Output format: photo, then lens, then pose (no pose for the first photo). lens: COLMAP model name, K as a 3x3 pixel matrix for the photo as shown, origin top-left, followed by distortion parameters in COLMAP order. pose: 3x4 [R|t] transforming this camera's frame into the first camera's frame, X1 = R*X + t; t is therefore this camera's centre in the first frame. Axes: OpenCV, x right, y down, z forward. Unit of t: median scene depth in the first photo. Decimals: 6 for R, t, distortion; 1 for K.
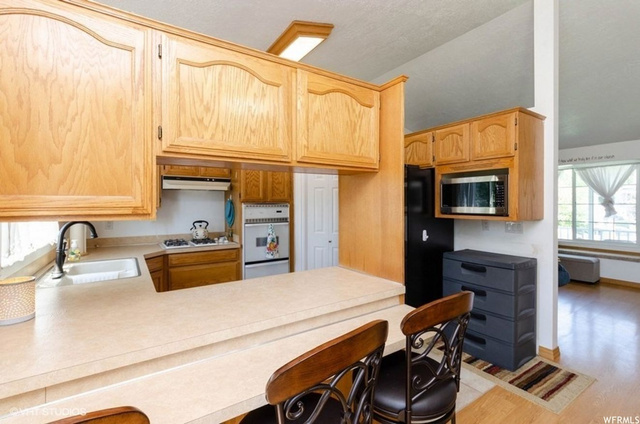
lens RADIAL K [[292.1, 0, 319.7], [0, 292.1, 201.8], [0, 0, 1]] dist [0.000938, -0.000071]
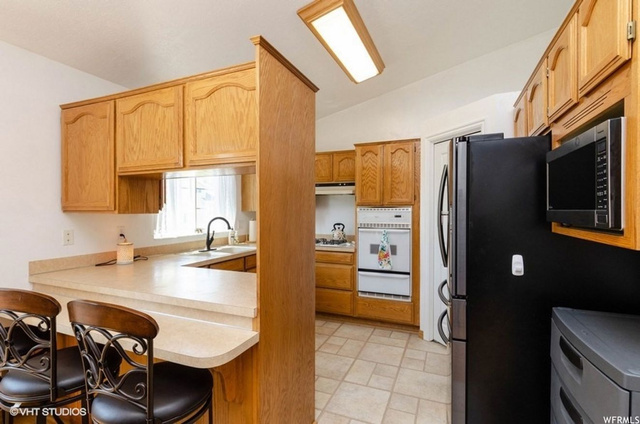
lens RADIAL K [[310.0, 0, 320.0], [0, 310.0, 212.0], [0, 0, 1]] dist [-0.000646, -0.000075]
pose [[0.551763, 0.007625, -0.833966, 0.511946], [0.002445, 0.999939, 0.010760, 0.011285], [0.833997, -0.007976, 0.551711, 0.327289]]
